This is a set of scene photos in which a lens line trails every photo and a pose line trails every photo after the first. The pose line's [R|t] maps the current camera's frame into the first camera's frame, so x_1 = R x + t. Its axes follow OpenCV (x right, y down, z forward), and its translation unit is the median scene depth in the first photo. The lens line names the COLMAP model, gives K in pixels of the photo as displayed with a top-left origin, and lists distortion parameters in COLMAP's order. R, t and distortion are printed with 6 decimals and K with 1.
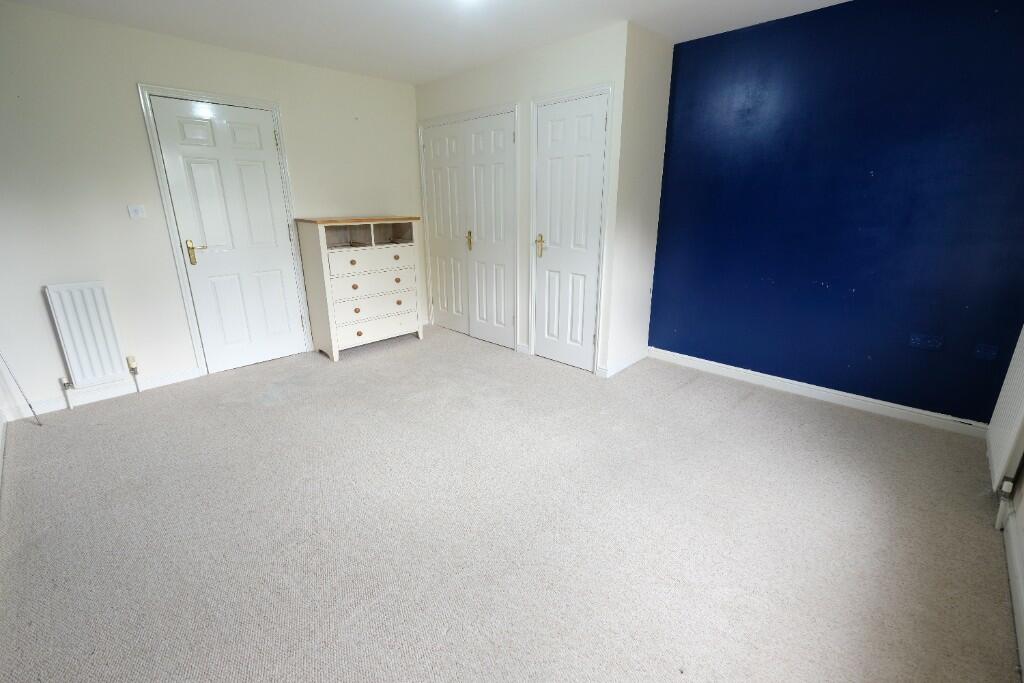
lens RADIAL K [[440.4, 0, 515.8], [0, 440.4, 335.5], [0, 0, 1]] dist [0.000133, 0.000071]
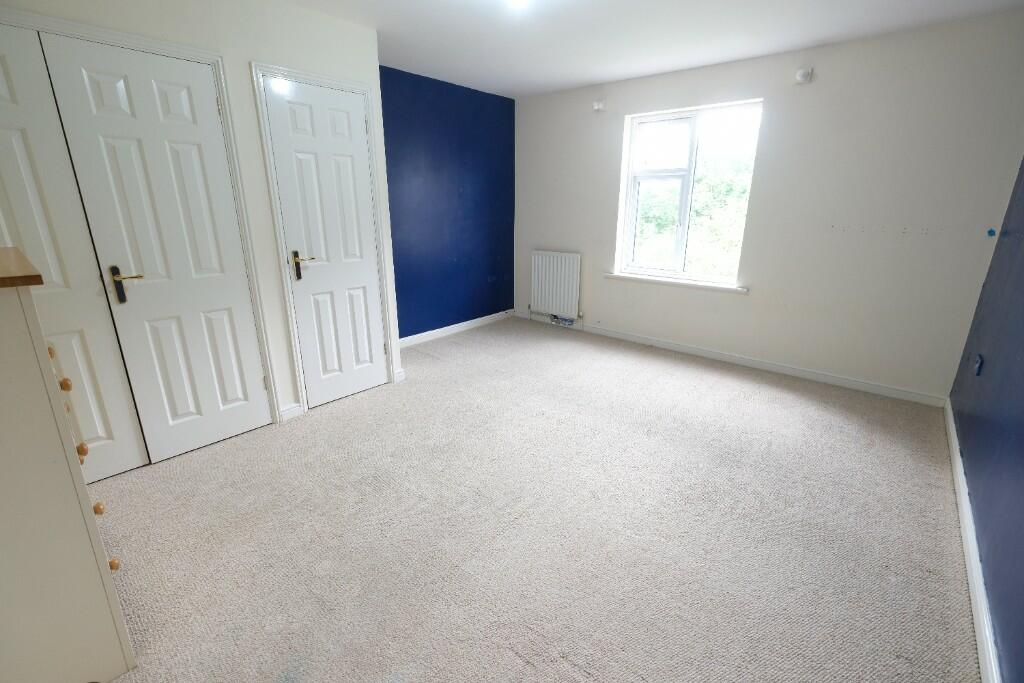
lens RADIAL K [[440.4, 0, 515.8], [0, 440.4, 335.5], [0, 0, 1]] dist [0.000133, 0.000071]
pose [[-0.064668, -0.273453, 0.959709, -0.765674], [0.297490, 0.912710, 0.280107, -0.204848], [-0.952532, 0.303618, 0.022327, 0.704746]]
